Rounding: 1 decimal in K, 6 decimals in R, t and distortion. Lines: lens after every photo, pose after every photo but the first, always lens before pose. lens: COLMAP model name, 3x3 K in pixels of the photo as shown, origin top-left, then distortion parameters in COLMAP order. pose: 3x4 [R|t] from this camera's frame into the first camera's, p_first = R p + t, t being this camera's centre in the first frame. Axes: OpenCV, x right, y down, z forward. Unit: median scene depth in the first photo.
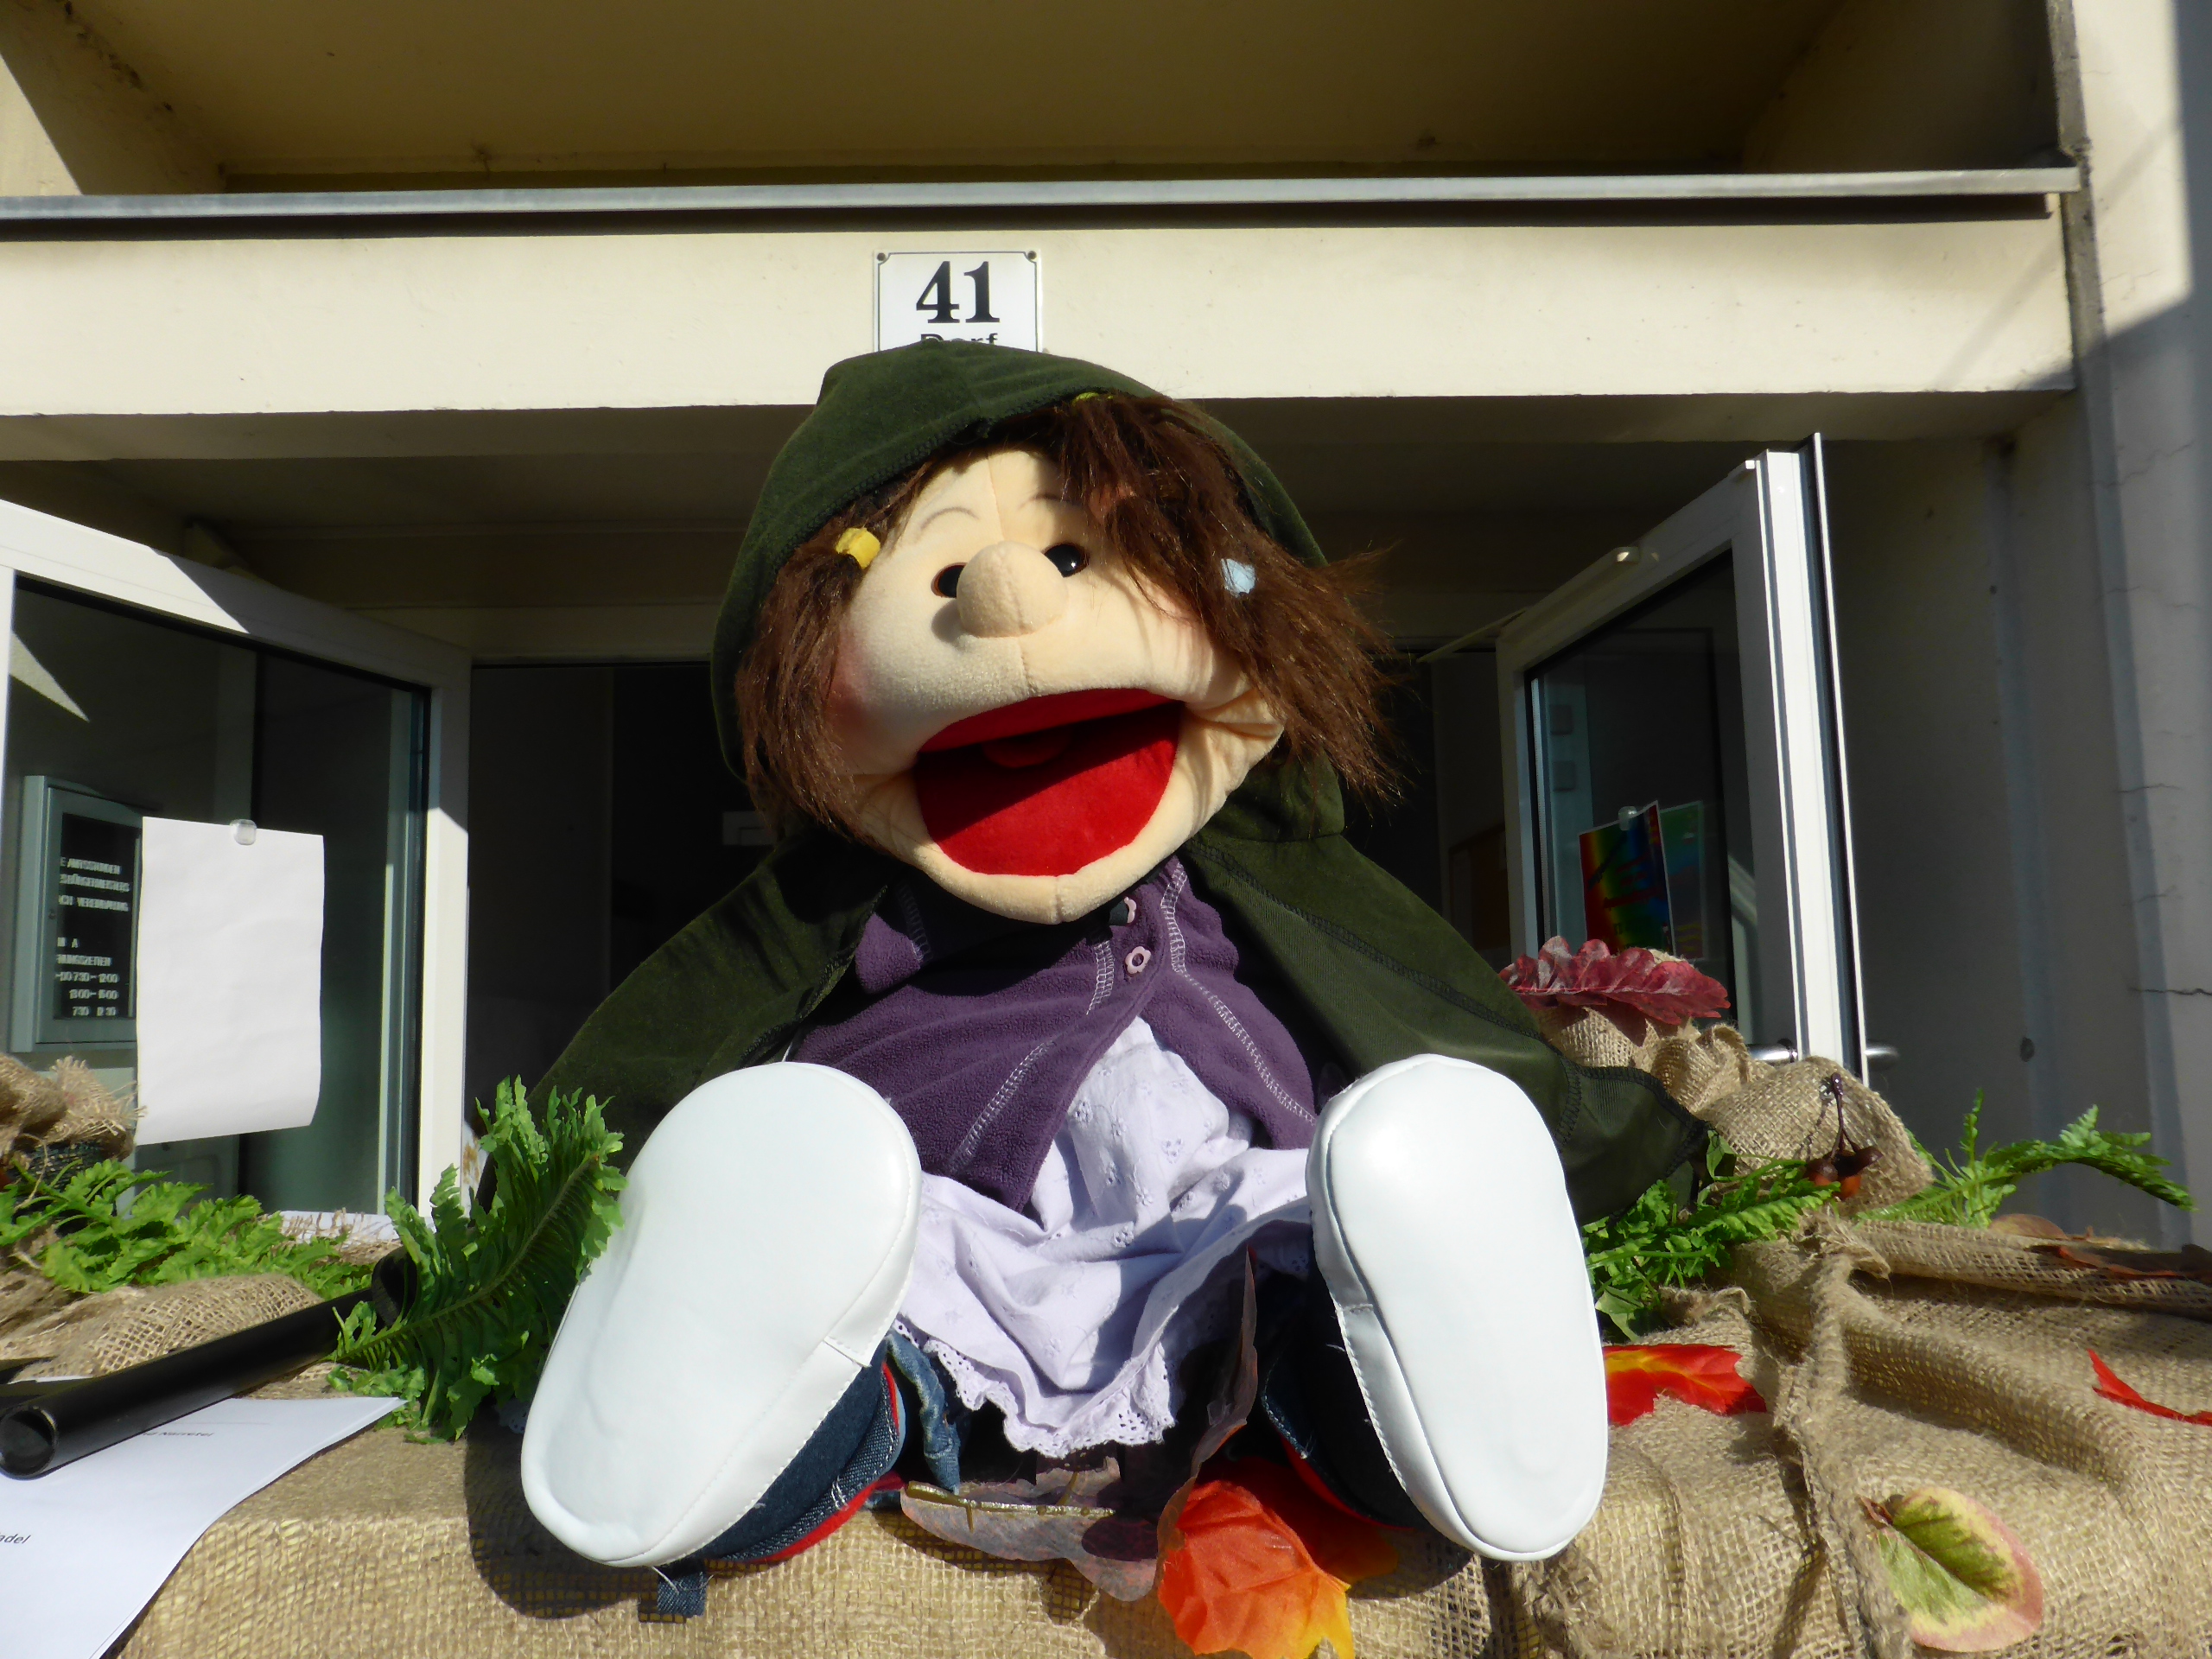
lens RADIAL K [[1652.7, 0, 1093.1], [0, 1652.7, 832.6], [0, 0, 1]] dist [-0.062501, 0.102925]
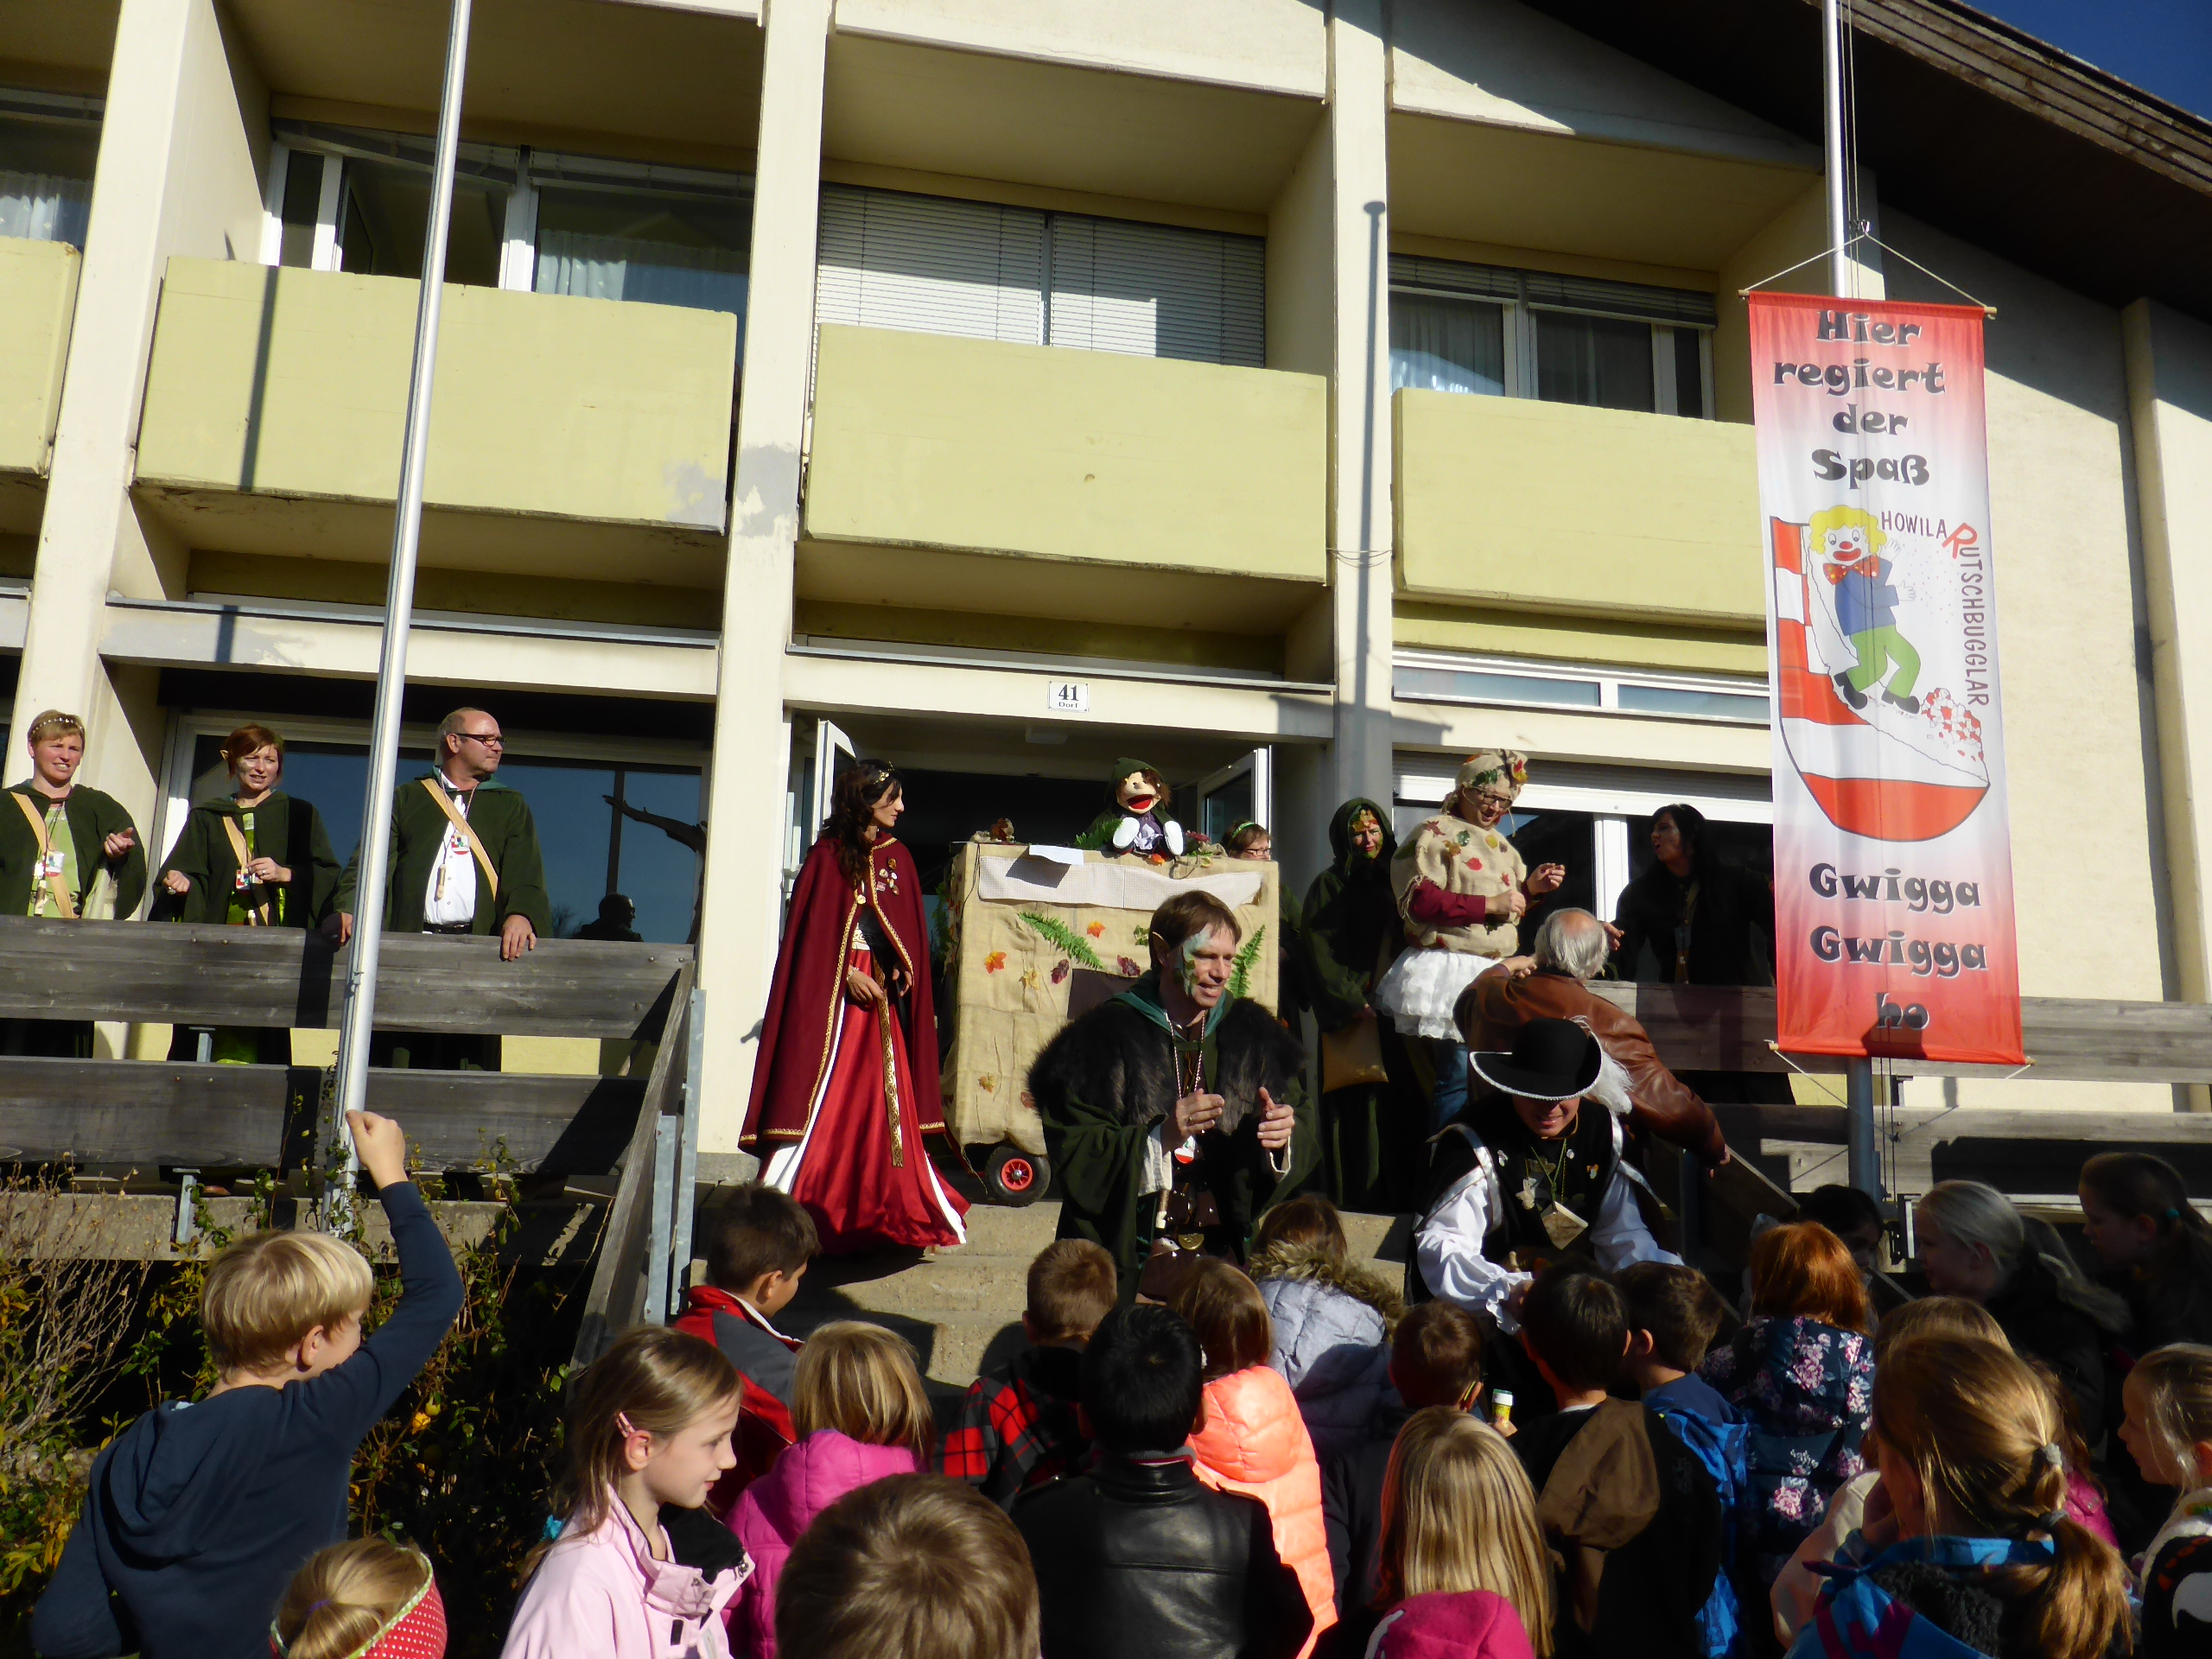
lens RADIAL K [[1611.1, 0, 1121.9], [0, 1611.1, 841.4], [0, 0, 1]] dist [-0.055618, 0.039612]
pose [[0.984237, 0.069600, 0.162582, -0.584384], [-0.060509, 0.996350, -0.060214, 0.276198], [-0.166180, 0.049428, 0.984856, -2.979870]]
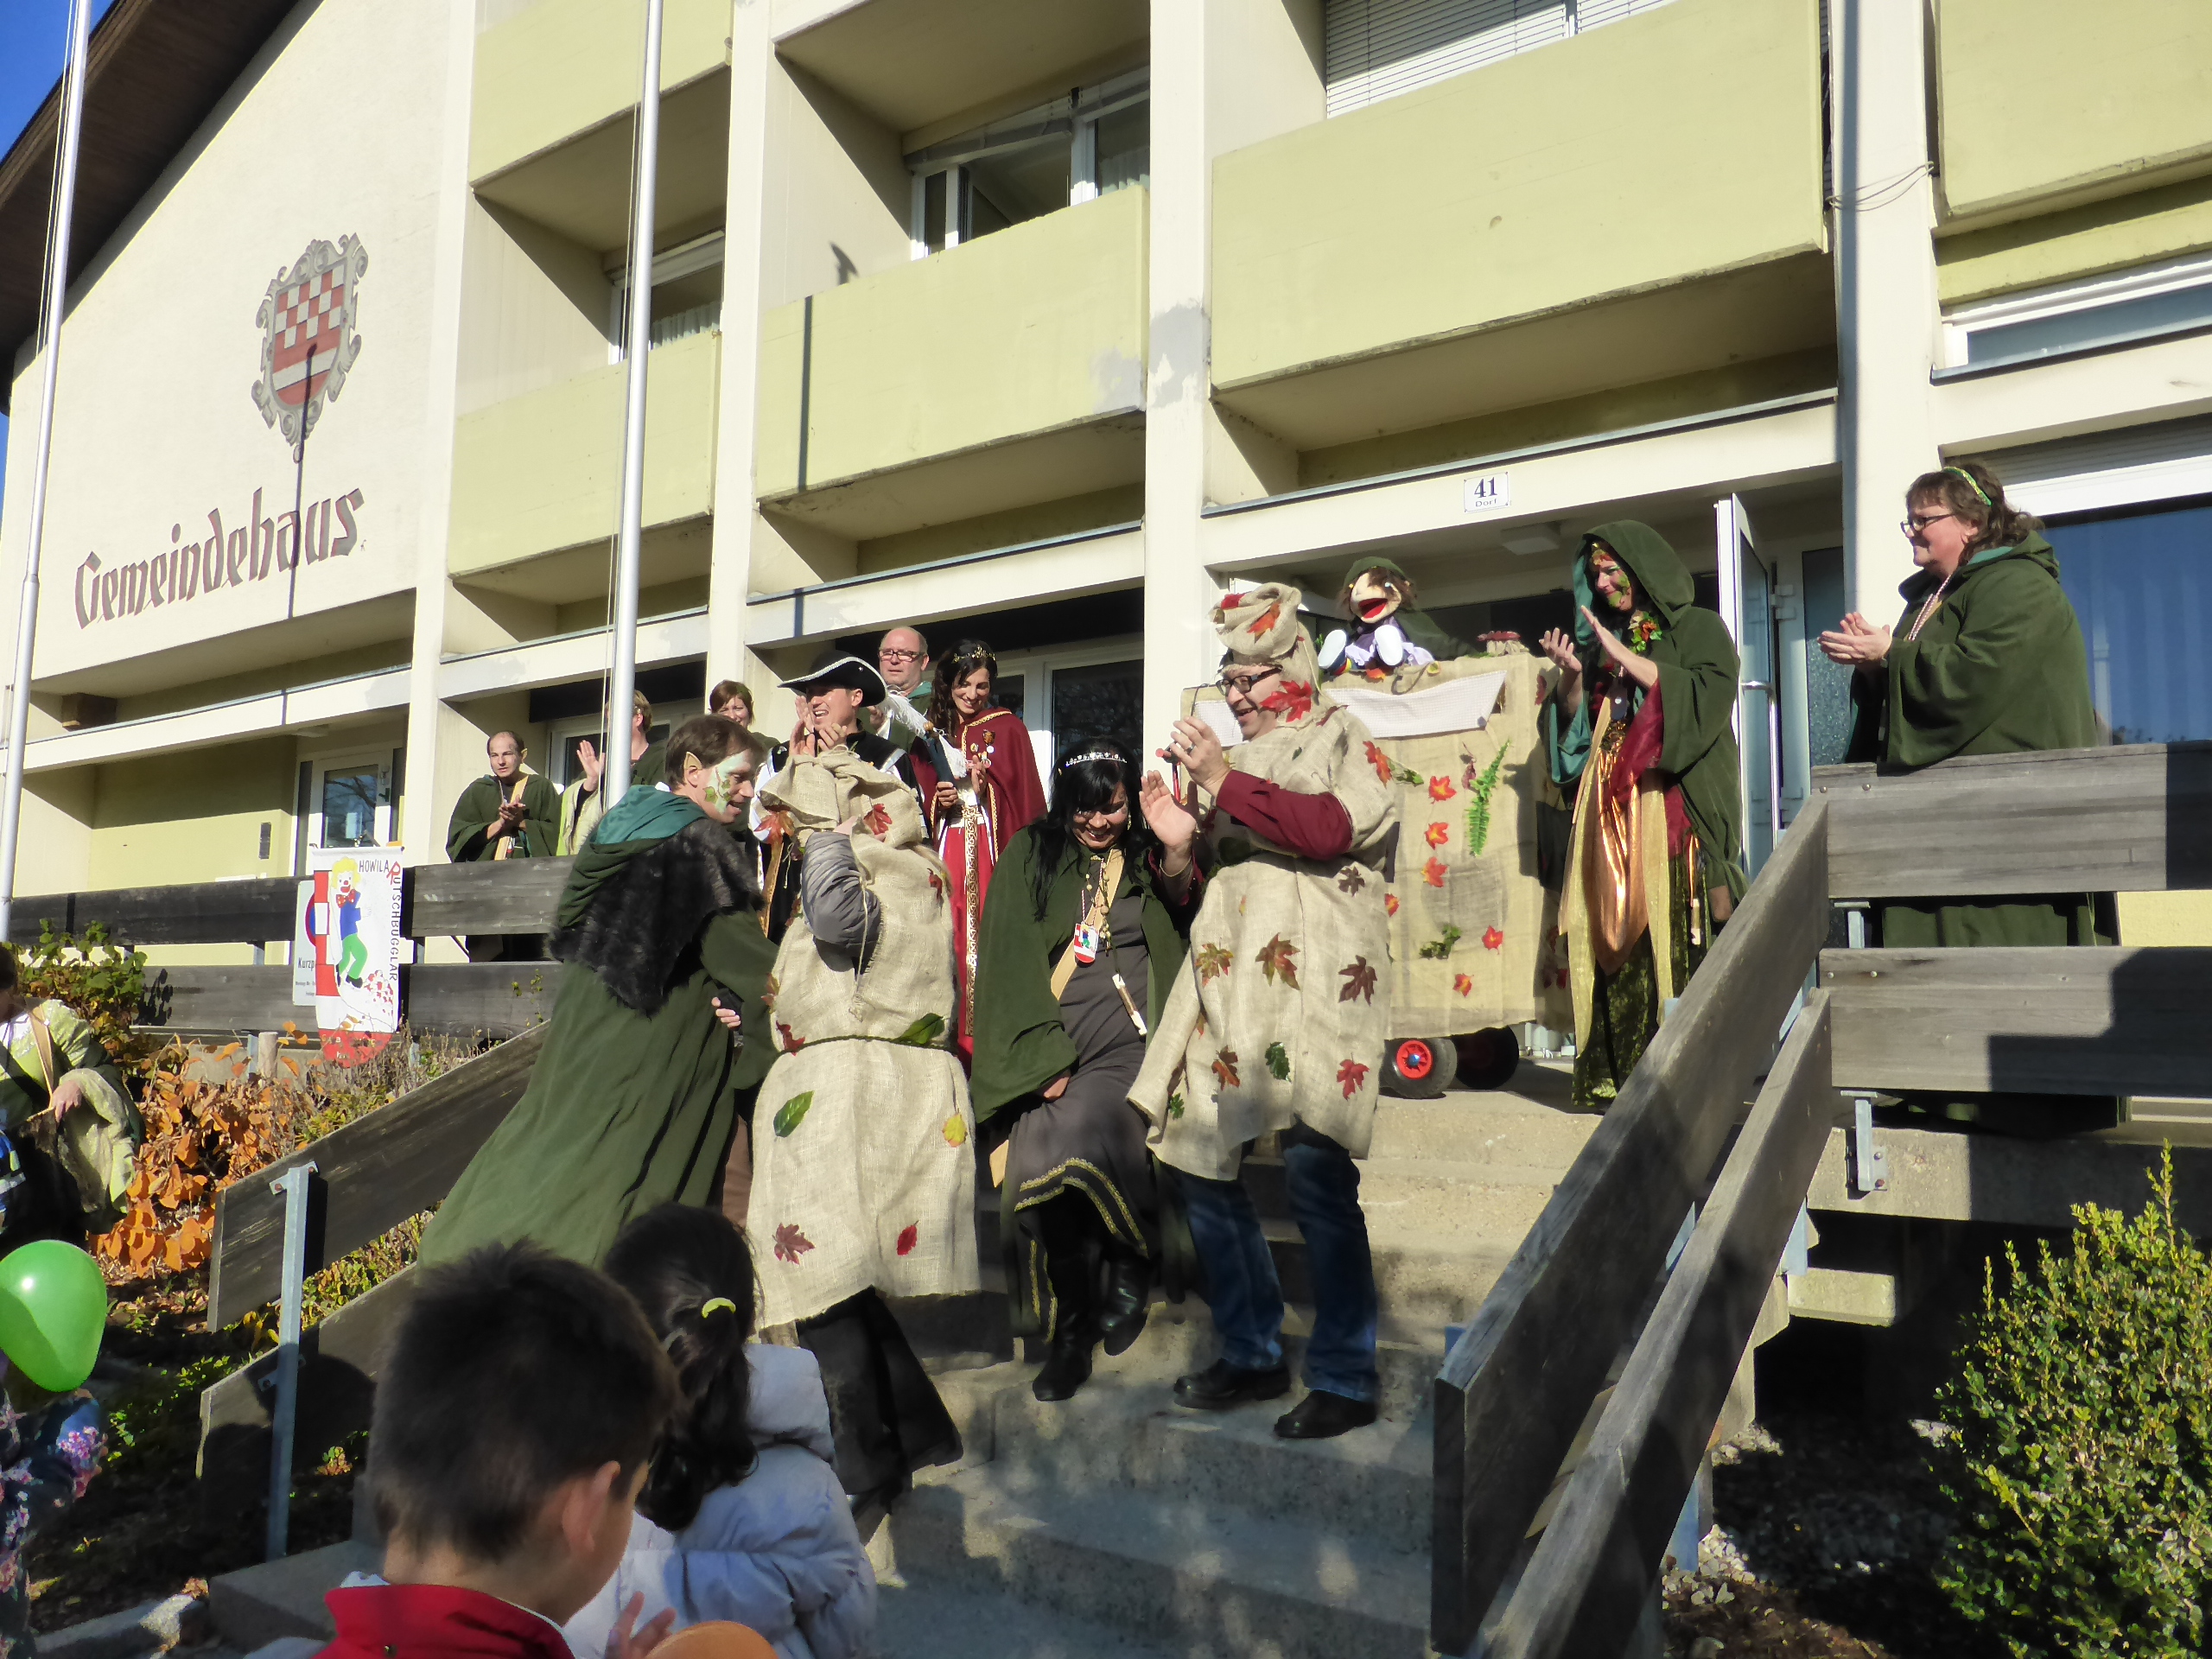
lens RADIAL K [[1611.1, 0, 1121.9], [0, 1611.1, 841.4], [0, 0, 1]] dist [-0.055618, 0.039612]
pose [[0.813009, -0.030863, -0.581433, 1.219190], [0.043715, 0.999011, 0.008097, 0.346381], [0.580608, -0.032000, 0.813554, -2.179159]]
